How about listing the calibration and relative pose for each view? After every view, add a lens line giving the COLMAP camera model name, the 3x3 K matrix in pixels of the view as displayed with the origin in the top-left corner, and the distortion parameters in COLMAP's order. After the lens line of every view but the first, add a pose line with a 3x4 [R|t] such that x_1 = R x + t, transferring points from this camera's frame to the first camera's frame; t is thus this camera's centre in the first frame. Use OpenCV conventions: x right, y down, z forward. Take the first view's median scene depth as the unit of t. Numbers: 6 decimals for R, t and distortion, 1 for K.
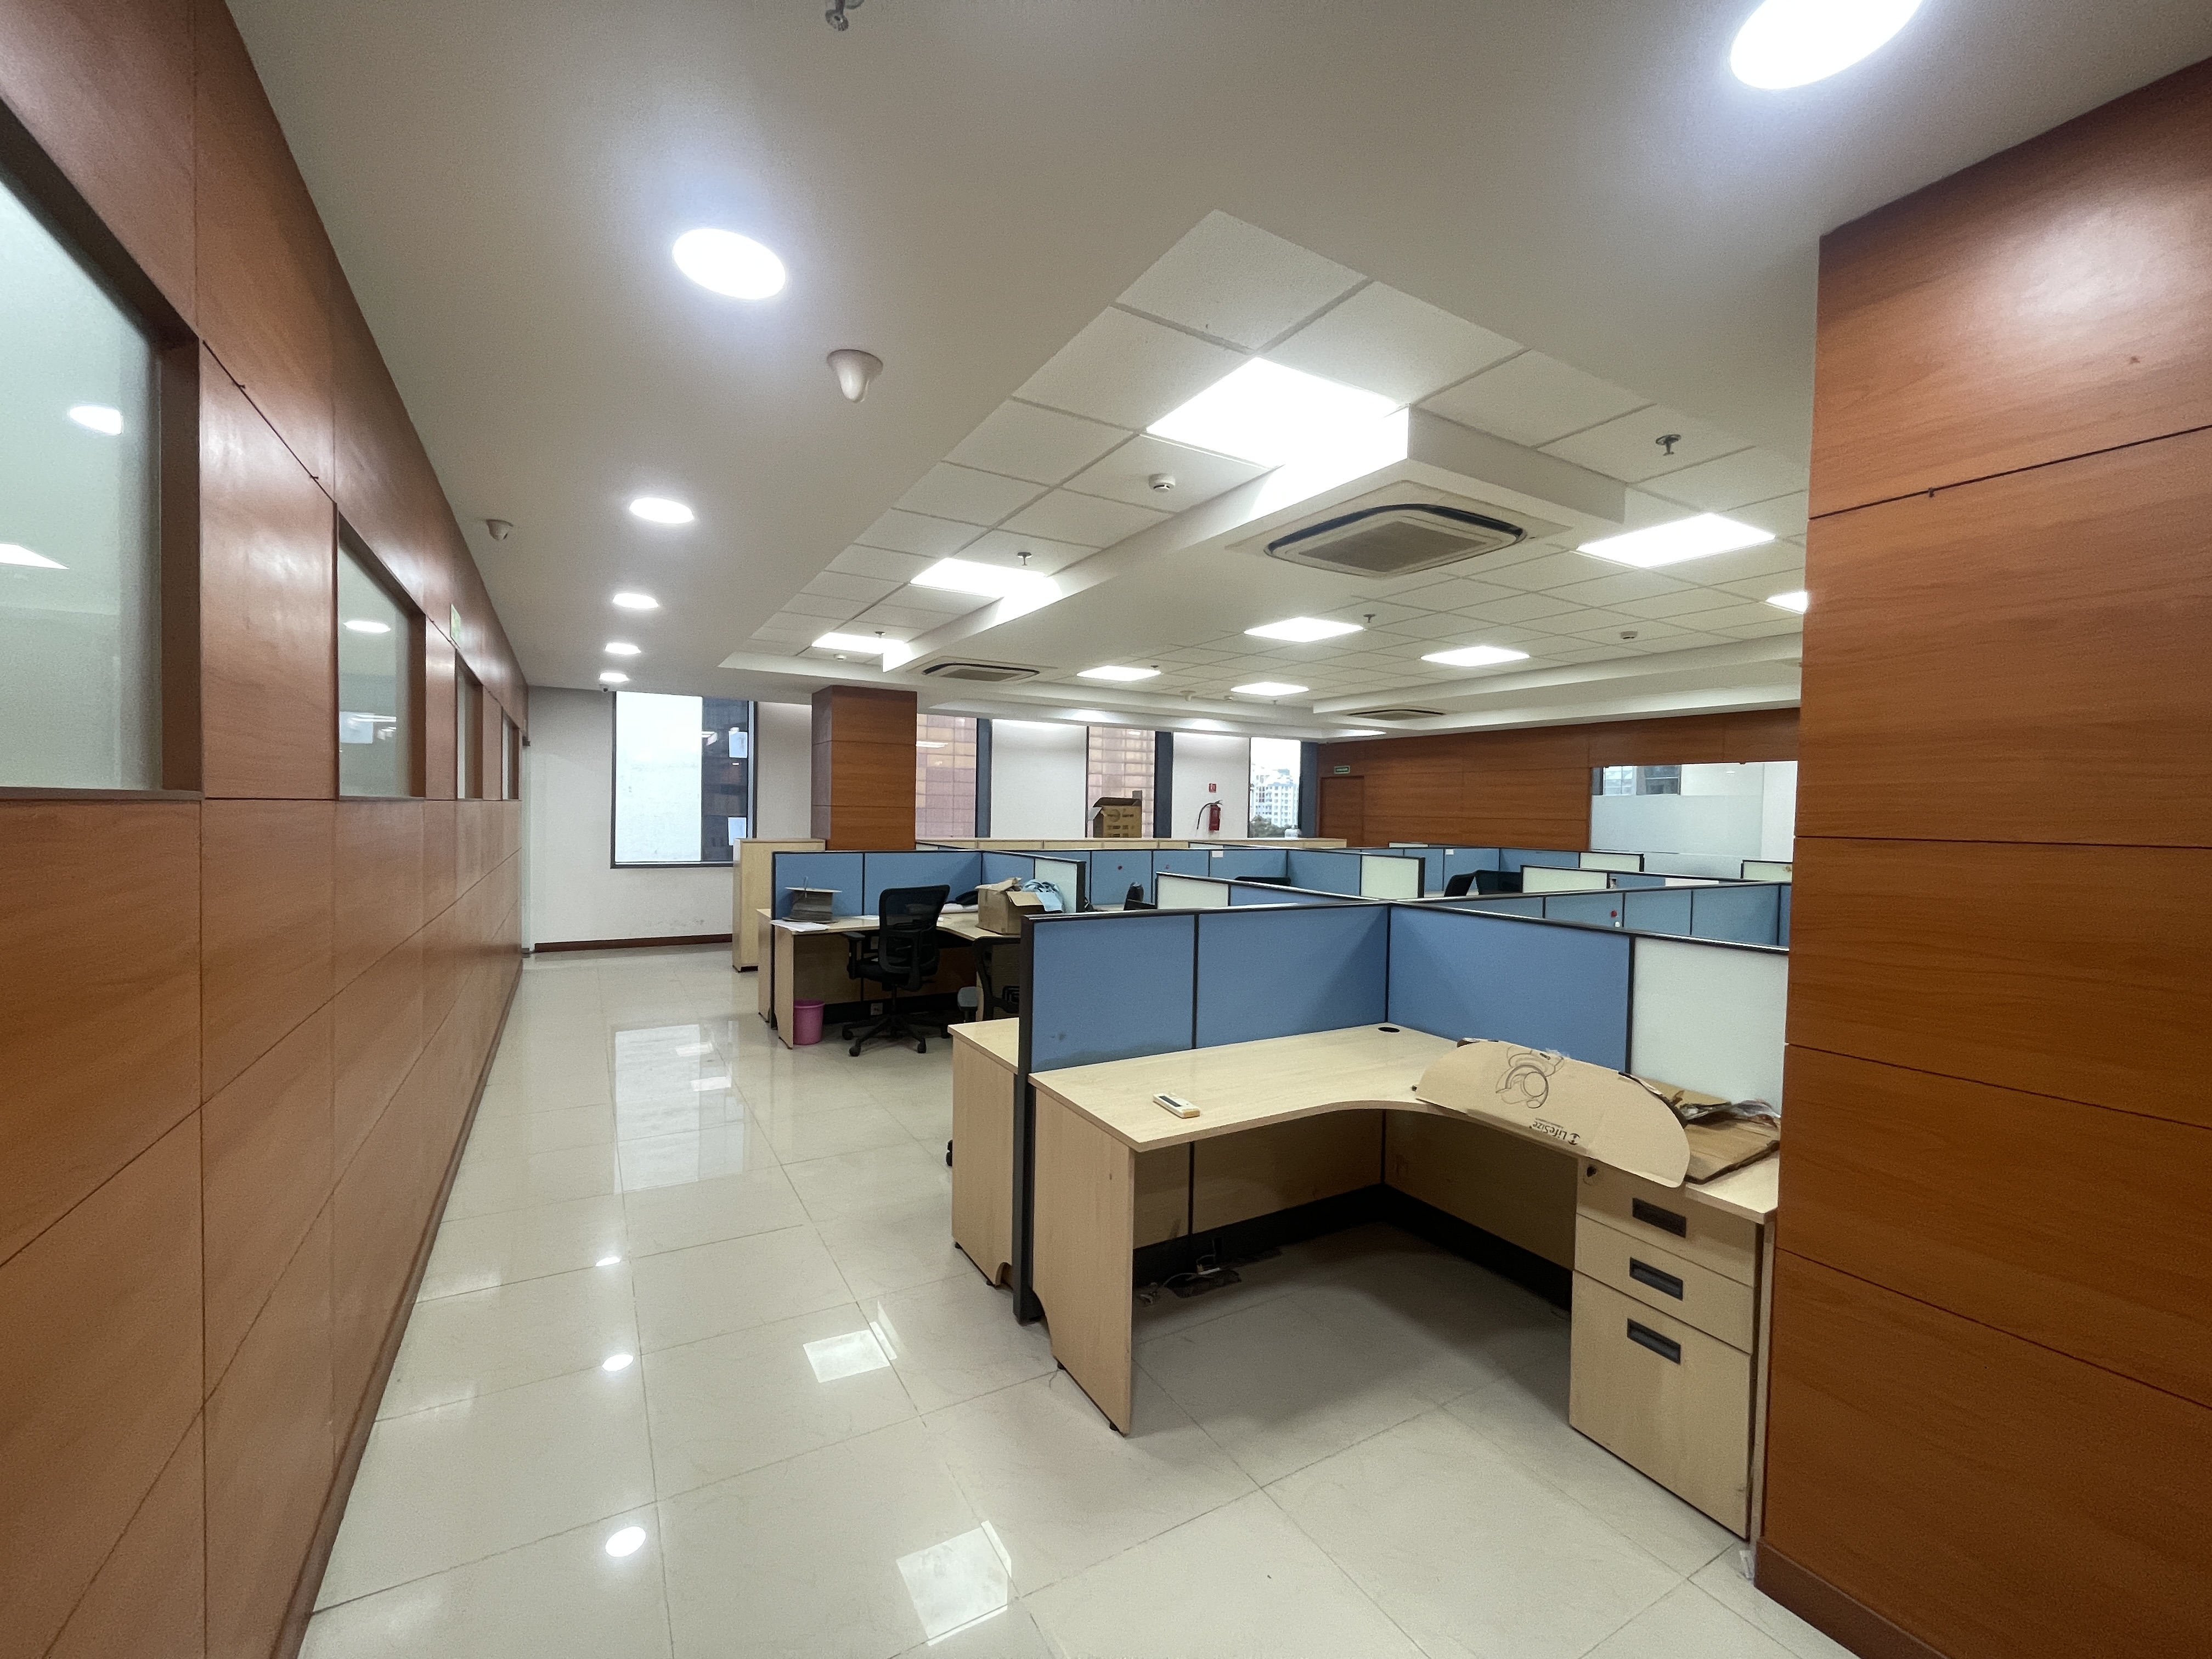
lens RADIAL K [[900.6, 0, 1103.8], [0, 900.6, 838.5], [0, 0, 1]] dist [0.007904, -0.000115]
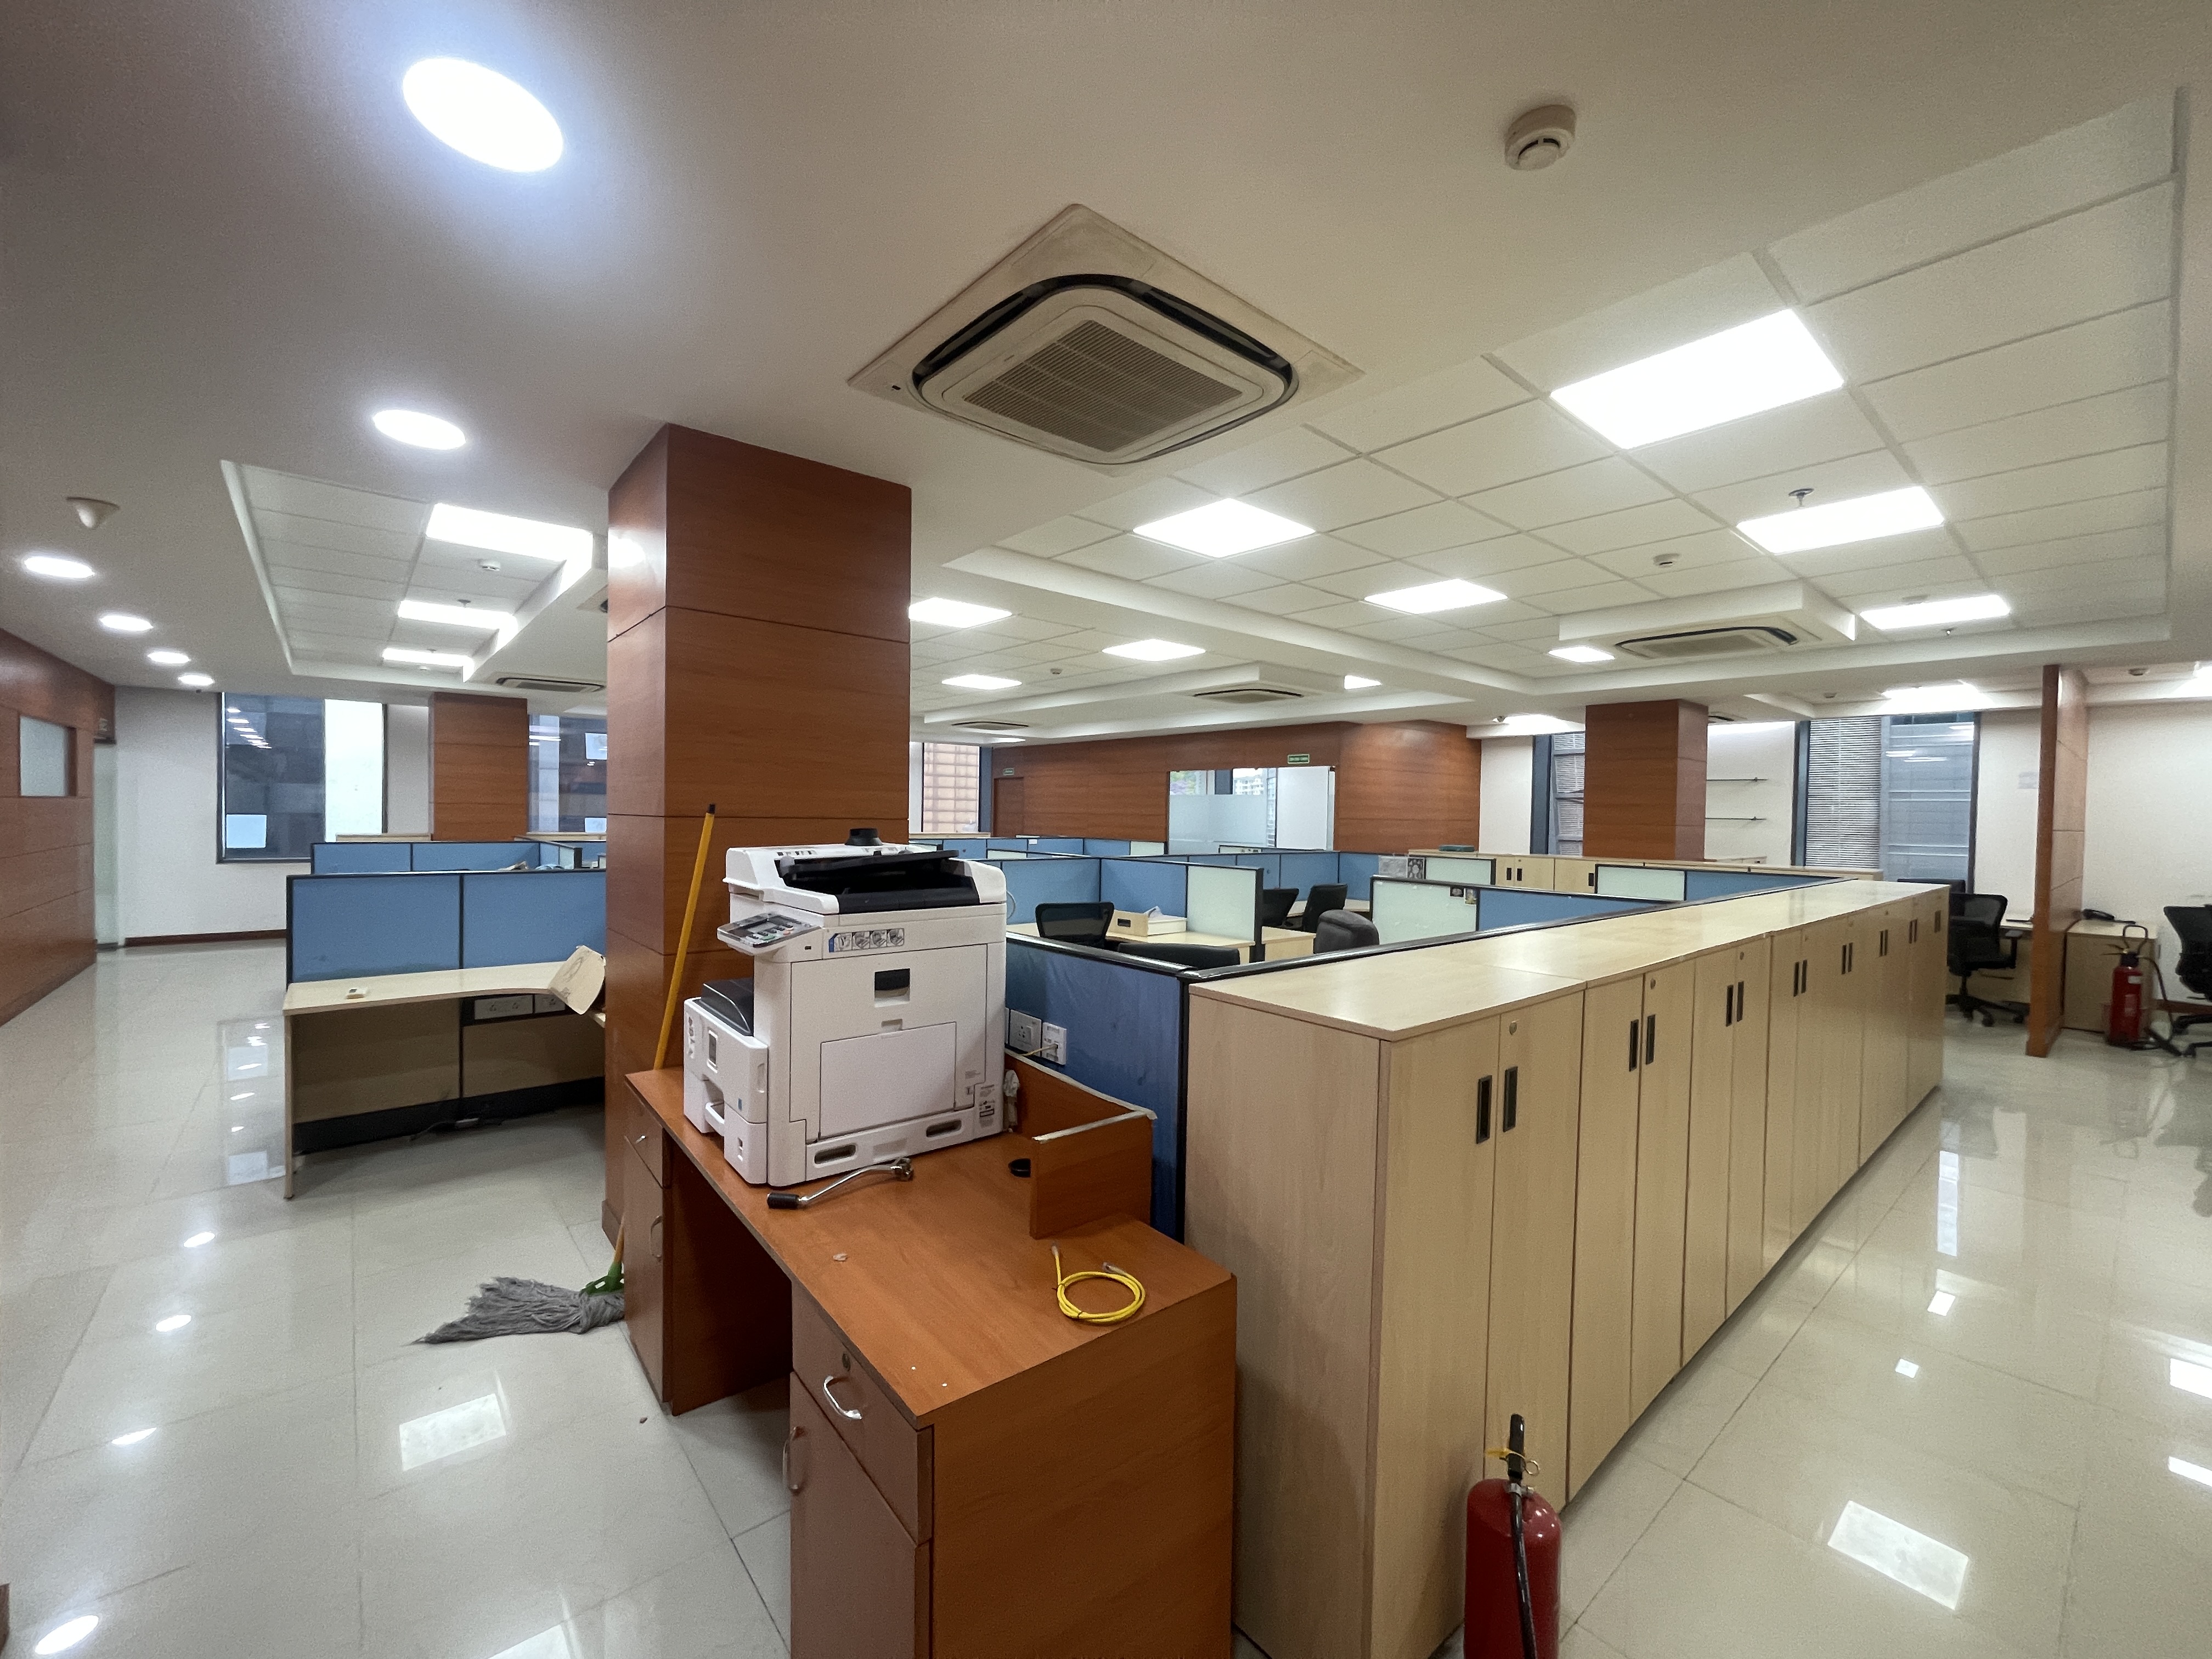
lens RADIAL K [[900.6, 0, 1100.6], [0, 900.6, 825.4], [0, 0, 1]] dist [0.007904, -0.000115]
pose [[0.985381, -0.003169, 0.170335, 0.267875], [0.005572, 0.999892, -0.013633, 0.009915], [-0.170274, 0.014383, 0.985292, -0.186098]]
